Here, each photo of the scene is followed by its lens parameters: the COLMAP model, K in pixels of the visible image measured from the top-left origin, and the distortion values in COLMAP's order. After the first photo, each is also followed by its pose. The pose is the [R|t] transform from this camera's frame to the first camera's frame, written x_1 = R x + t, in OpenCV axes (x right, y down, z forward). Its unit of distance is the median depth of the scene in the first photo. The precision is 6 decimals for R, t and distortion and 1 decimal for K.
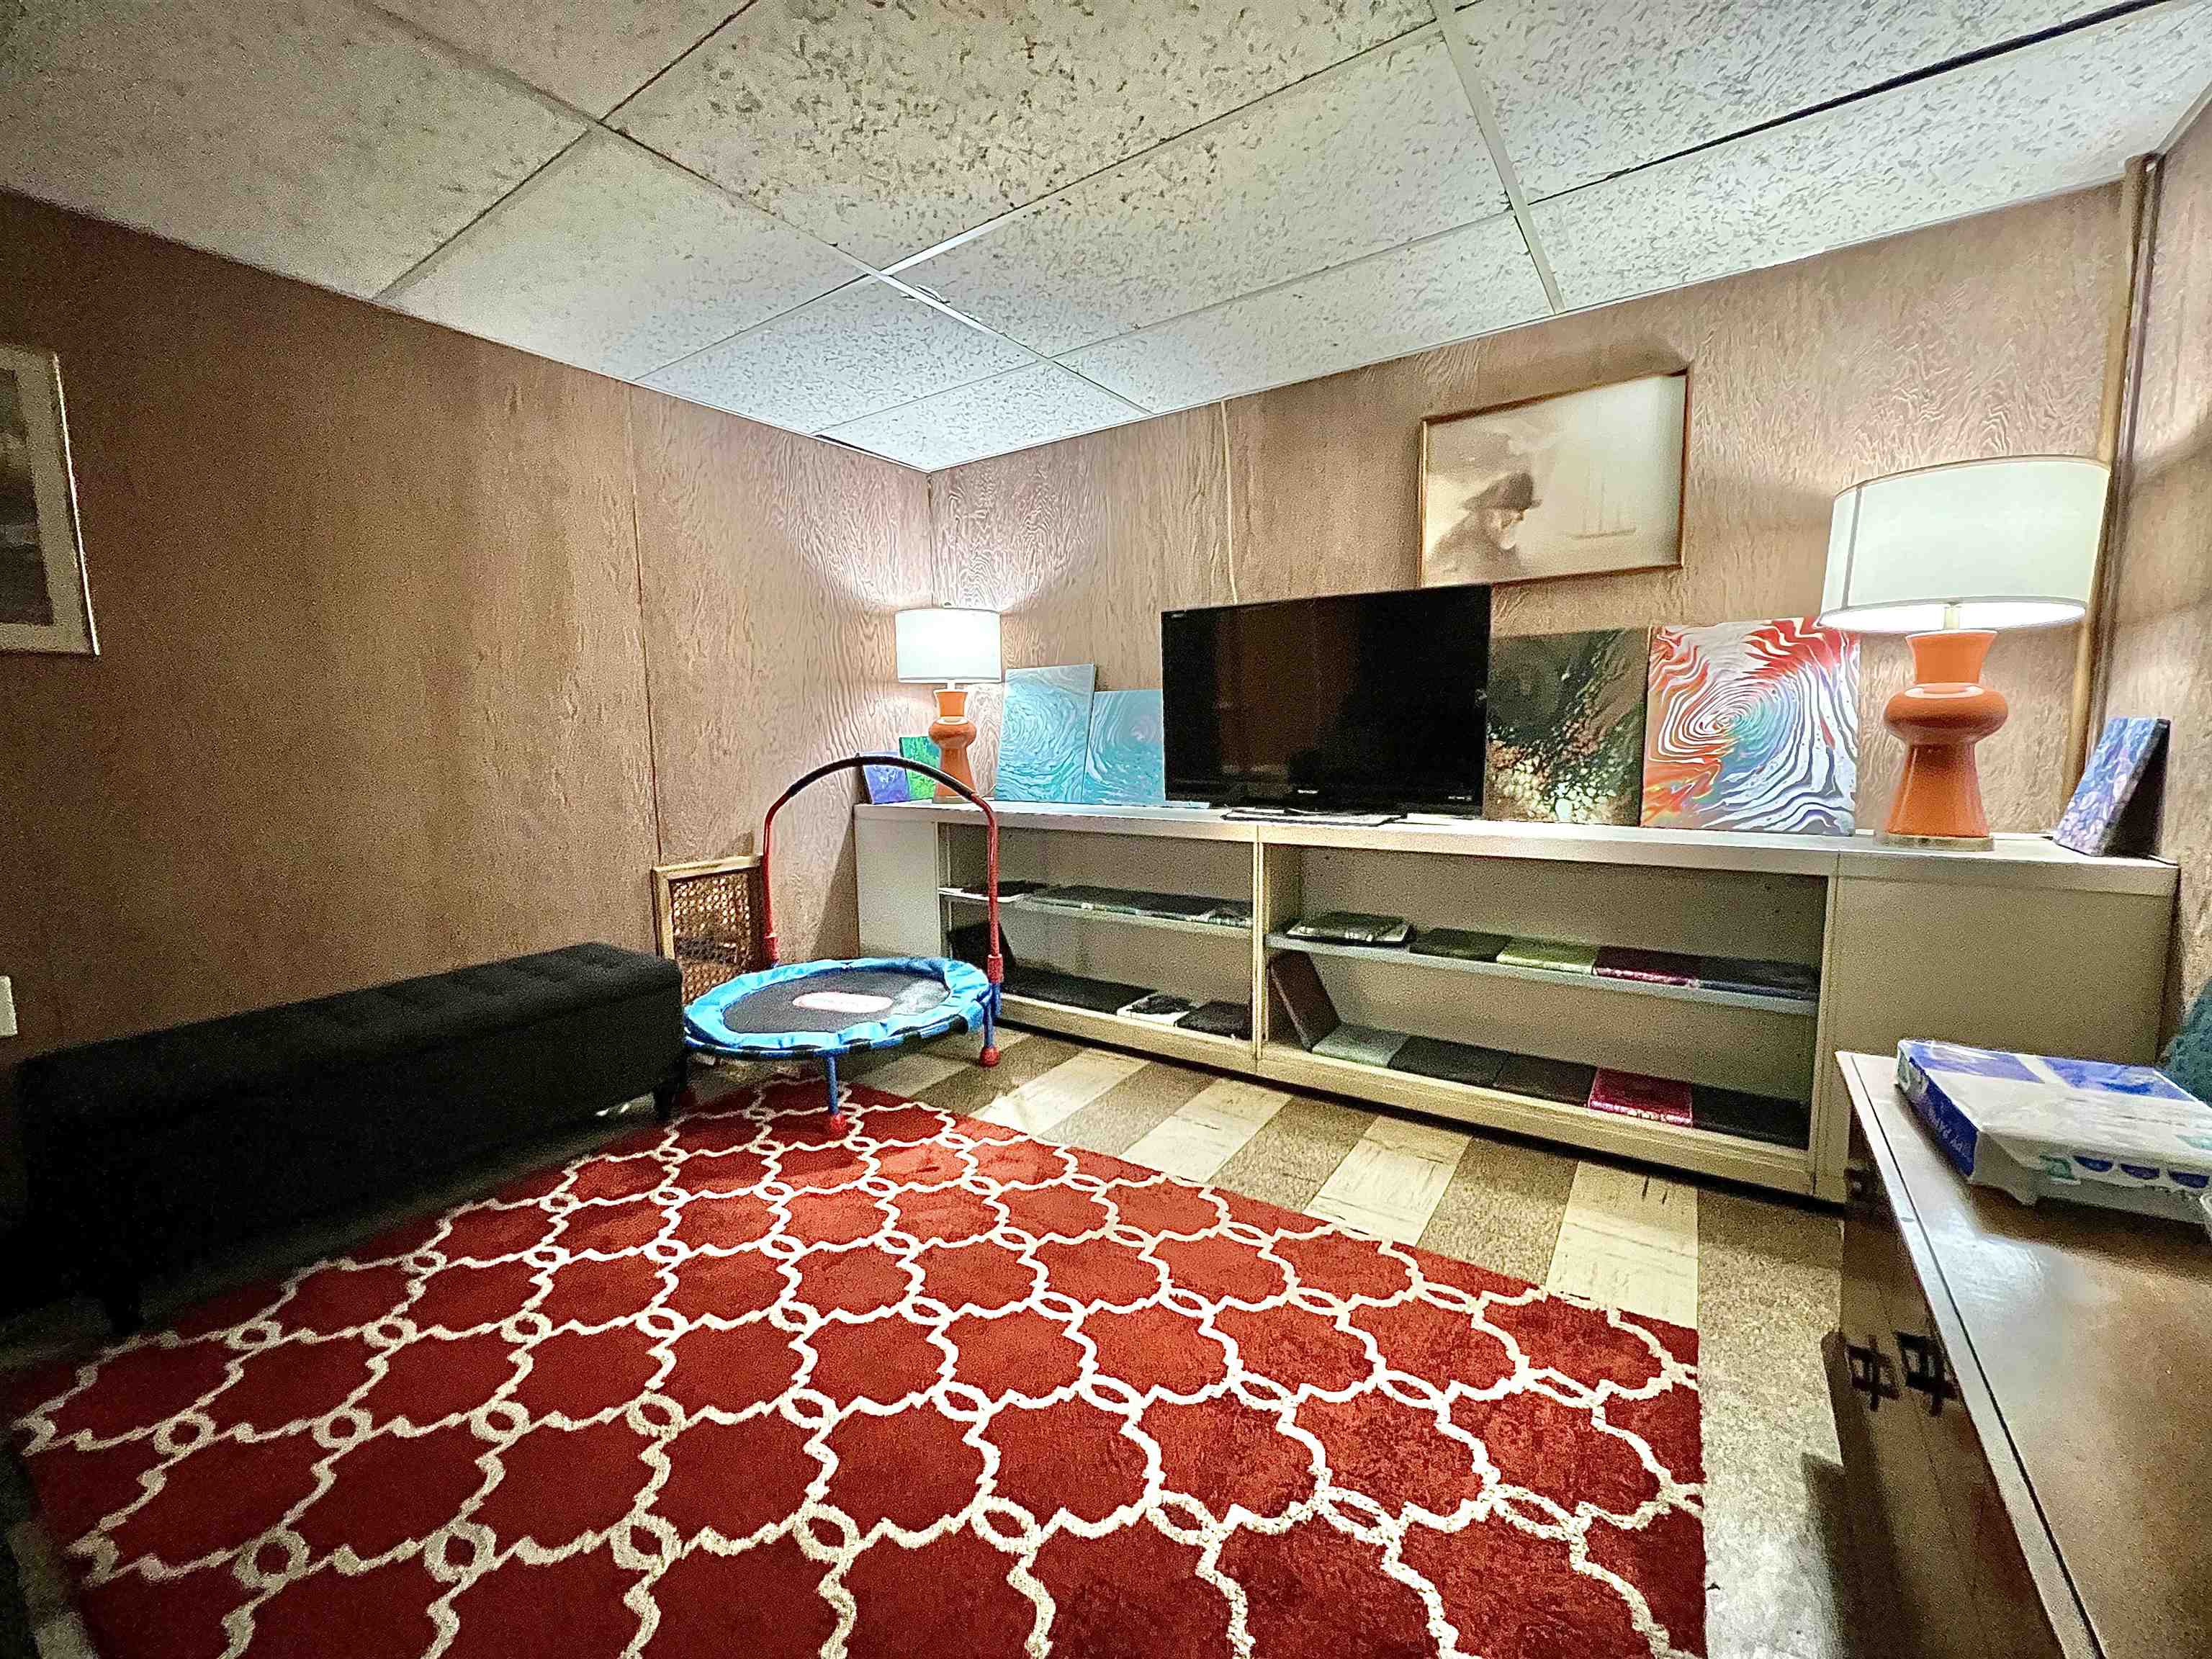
lens RADIAL K [[886.7, 0, 1100.8], [0, 886.7, 826.5], [0, 0, 1]] dist [0.000077, 0.000170]
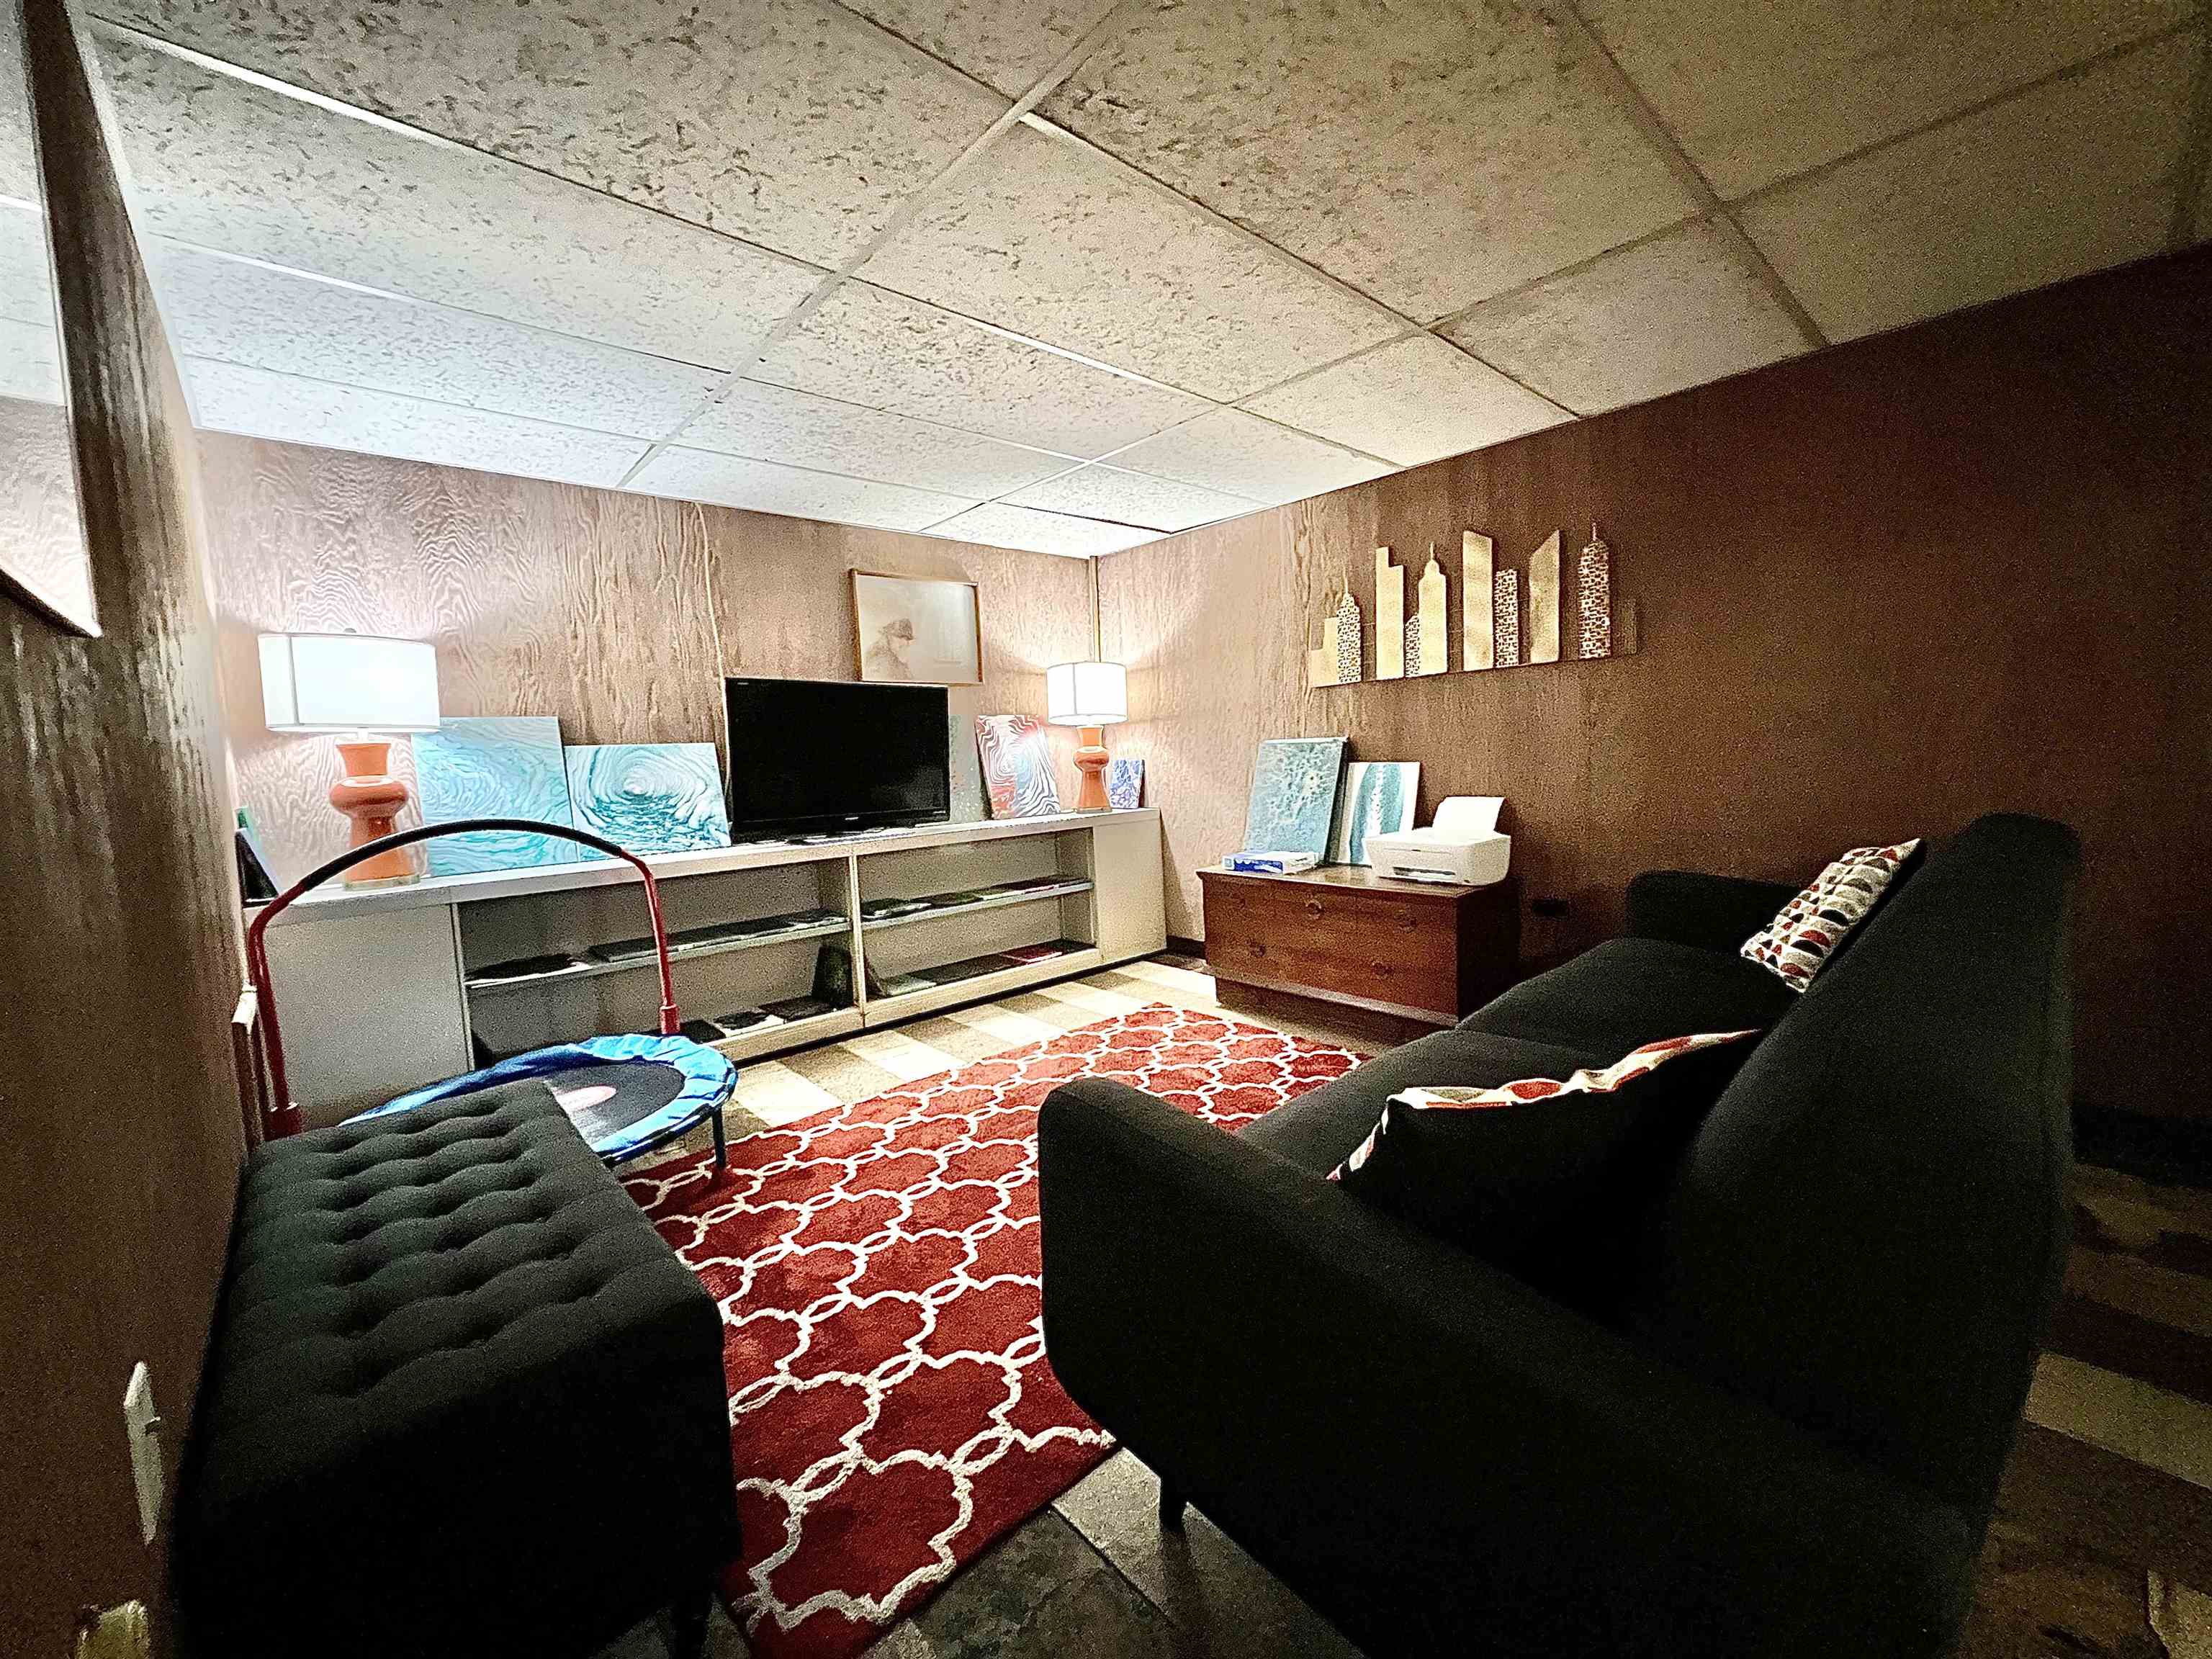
lens RADIAL K [[886.7, 0, 1099.6], [0, 886.7, 828.4], [0, 0, 1]] dist [0.000077, 0.000170]
pose [[0.239623, -0.077574, 0.967762, -1.186866], [0.143497, 0.988685, 0.043720, -0.033187], [-0.960203, 0.128395, 0.248044, 0.319825]]
